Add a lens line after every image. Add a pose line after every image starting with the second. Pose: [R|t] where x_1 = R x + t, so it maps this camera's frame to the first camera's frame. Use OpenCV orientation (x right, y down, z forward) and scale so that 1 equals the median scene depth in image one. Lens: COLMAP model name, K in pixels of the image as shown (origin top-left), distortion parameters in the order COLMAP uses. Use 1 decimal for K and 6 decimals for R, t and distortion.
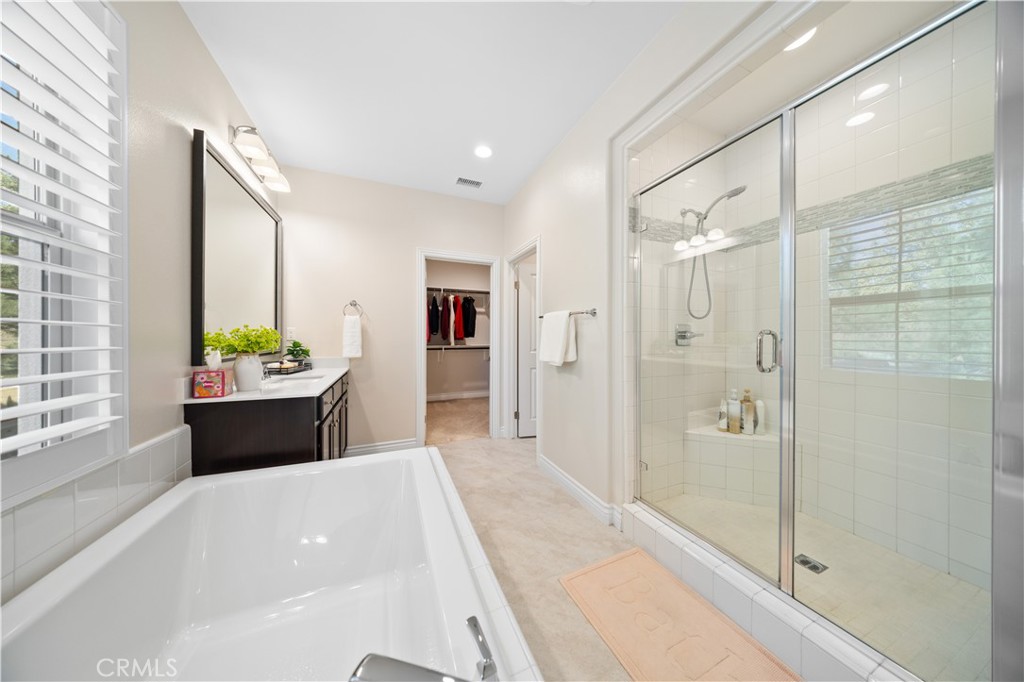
lens RADIAL K [[298.4, 0, 509.0], [0, 298.4, 338.1], [0, 0, 1]] dist [-0.002359, -0.000610]
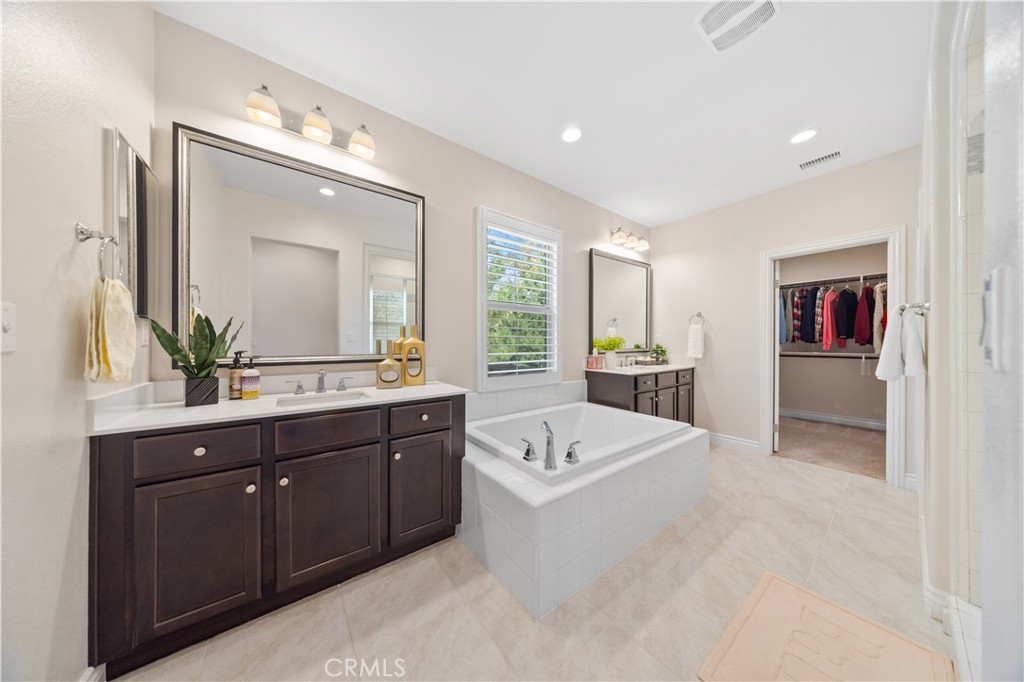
lens RADIAL K [[298.4, 0, 507.4], [0, 298.4, 340.8], [0, 0, 1]] dist [-0.002359, -0.000610]
pose [[0.242764, -0.001469, -0.970084, 0.450513], [-0.004744, 0.999985, -0.002701, -0.000001], [0.970074, 0.005257, 0.242753, -0.066450]]
